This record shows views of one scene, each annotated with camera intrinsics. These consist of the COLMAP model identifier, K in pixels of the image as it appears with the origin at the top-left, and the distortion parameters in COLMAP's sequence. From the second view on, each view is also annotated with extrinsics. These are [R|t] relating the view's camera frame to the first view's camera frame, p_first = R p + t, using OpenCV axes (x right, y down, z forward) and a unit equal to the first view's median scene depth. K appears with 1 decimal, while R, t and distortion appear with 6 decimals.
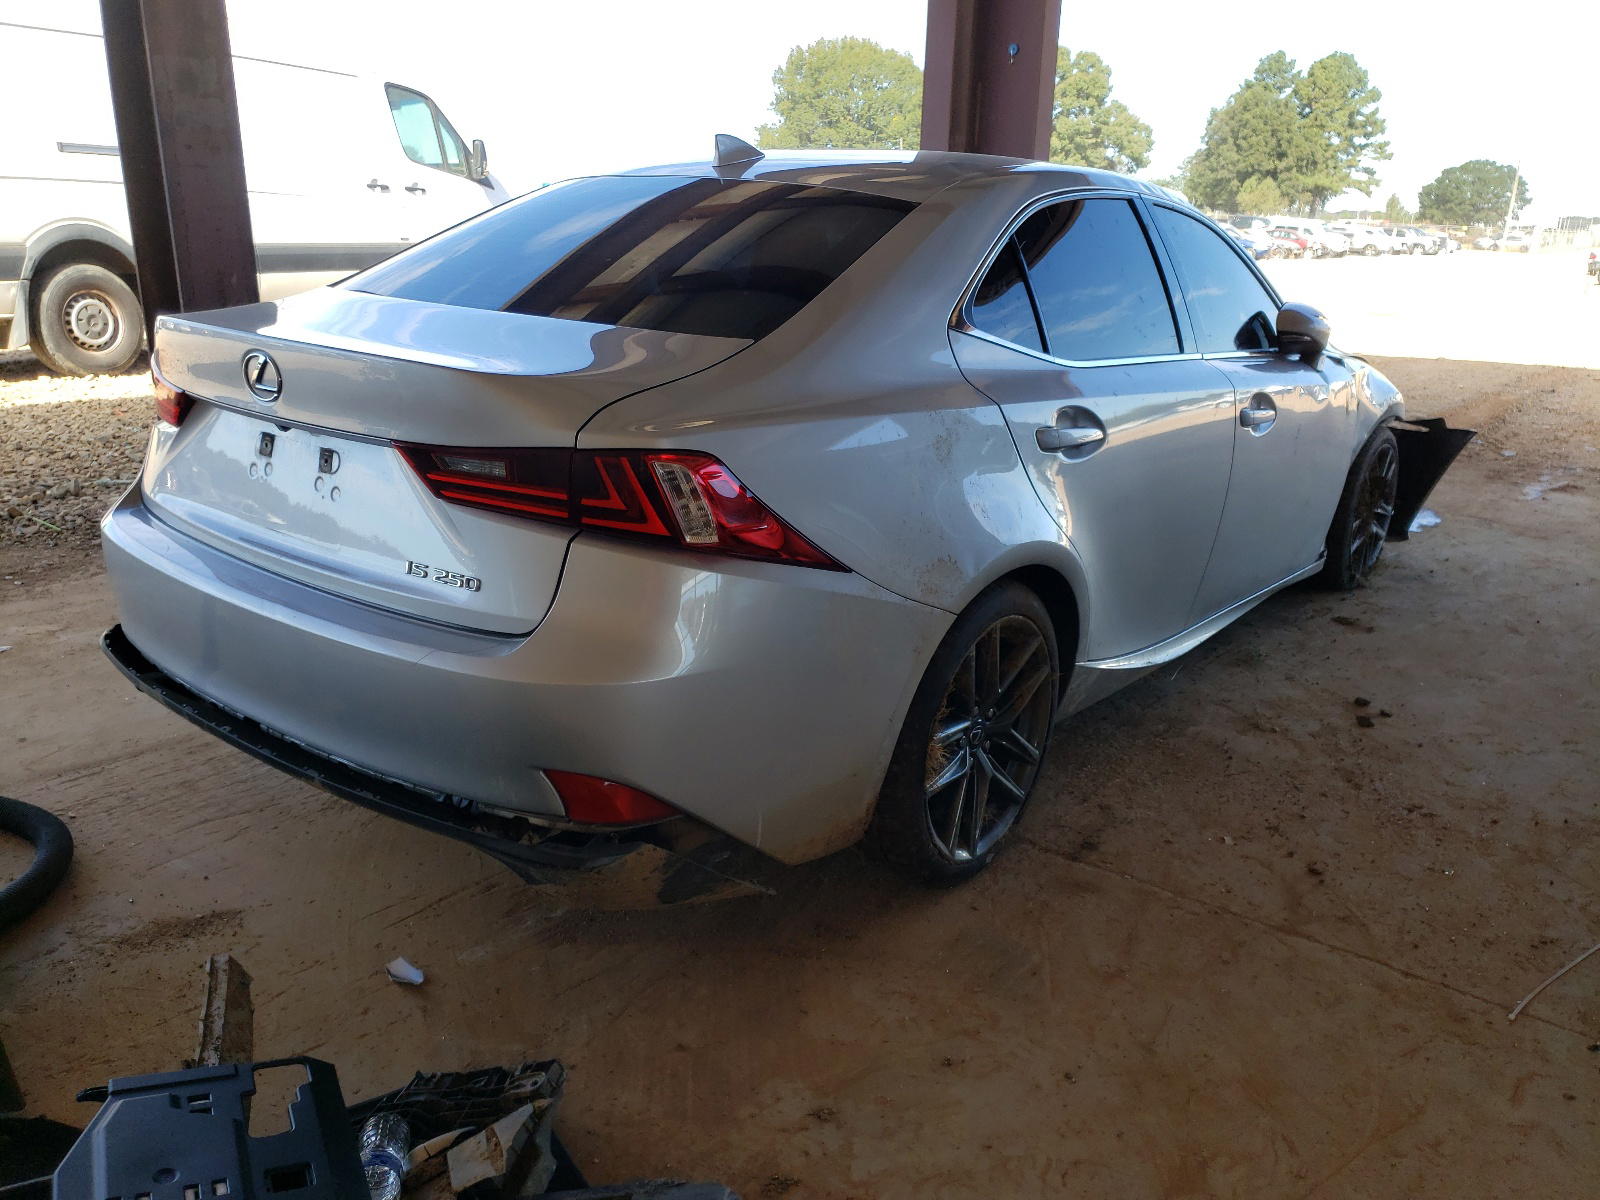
lens RADIAL K [[1209.9, 0, 799.1], [0, 1209.9, 599.6], [0, 0, 1]] dist [0.002678, 0.002638]
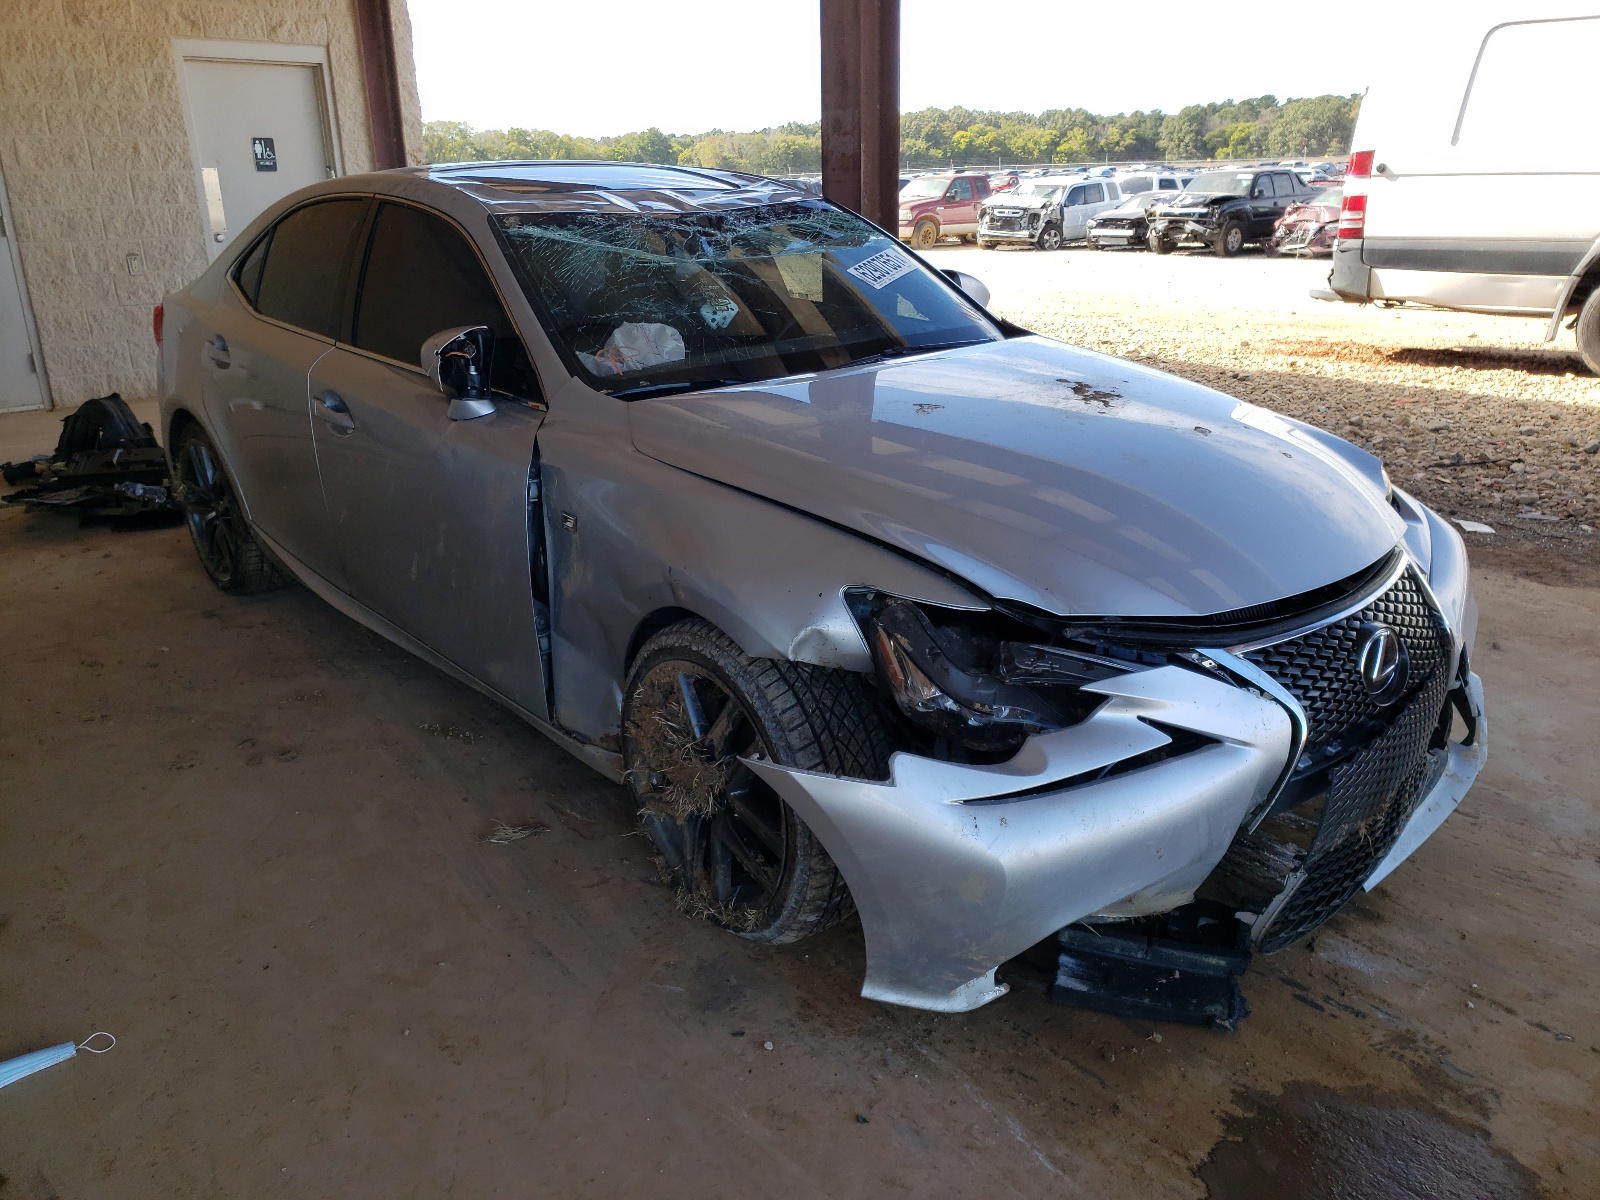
lens RADIAL K [[1209.9, 0, 800.1], [0, 1209.9, 600.3], [0, 0, 1]] dist [0.002678, 0.002638]
pose [[-0.164248, 0.293347, -0.941791, 1.148342], [-0.290619, 0.897989, 0.330388, -0.402026], [0.942636, 0.327967, -0.062241, 1.307578]]
